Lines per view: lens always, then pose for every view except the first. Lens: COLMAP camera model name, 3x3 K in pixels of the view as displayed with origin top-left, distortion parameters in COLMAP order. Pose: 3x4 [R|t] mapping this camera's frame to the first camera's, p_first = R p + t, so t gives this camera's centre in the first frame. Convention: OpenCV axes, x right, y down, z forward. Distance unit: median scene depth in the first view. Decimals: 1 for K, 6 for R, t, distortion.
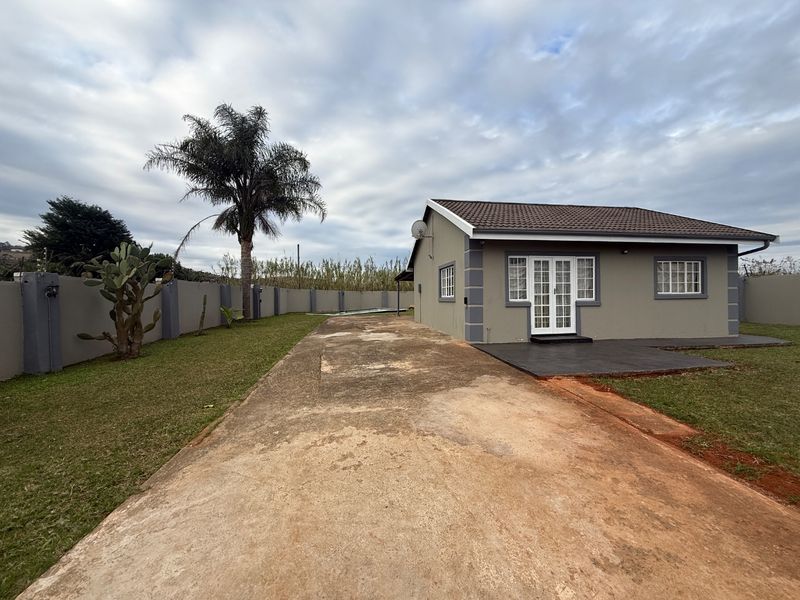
lens RADIAL K [[318.3, 0, 404.0], [0, 318.3, 298.1], [0, 0, 1]] dist [-0.003290, -0.000399]
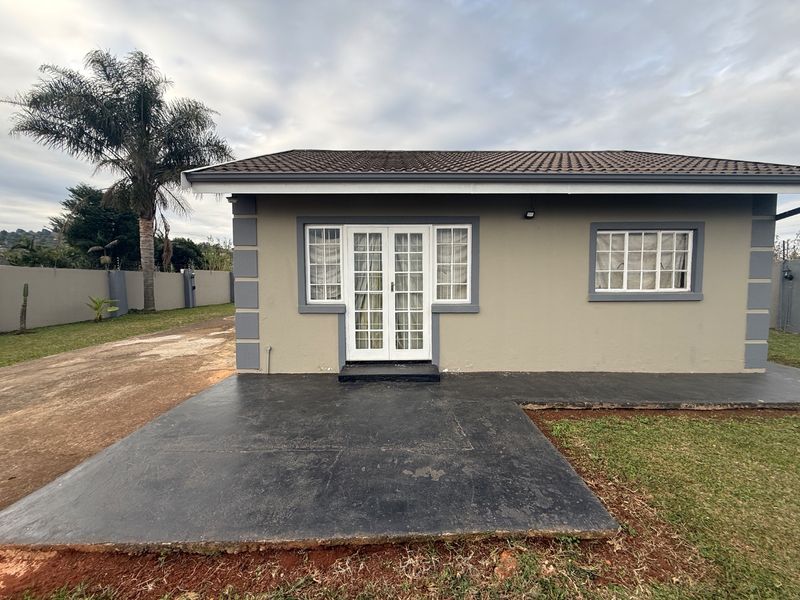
lens RADIAL K [[318.3, 0, 398.7], [0, 318.3, 301.0], [0, 0, 1]] dist [-0.003290, -0.000399]
pose [[0.990110, 0.013599, -0.139630, 0.560014], [-0.004413, 0.997818, 0.065884, -0.033089], [0.140222, -0.064616, 0.988009, 0.427119]]
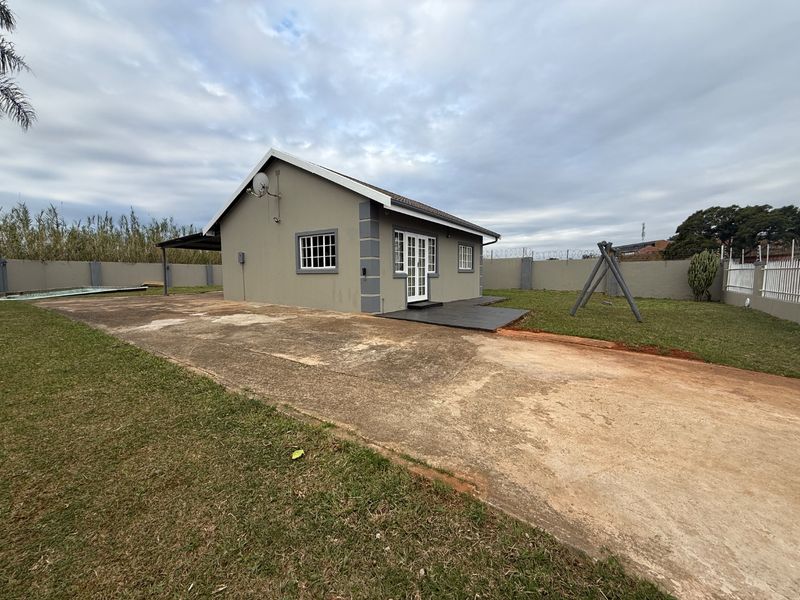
lens RADIAL K [[318.3, 0, 397.5], [0, 318.3, 281.1], [0, 0, 1]] dist [-0.003290, -0.000399]
pose [[0.679816, -0.011963, 0.733285, -0.435444], [-0.000816, 0.999854, 0.017069, 0.019010], [-0.733382, -0.012202, 0.679707, 0.253093]]
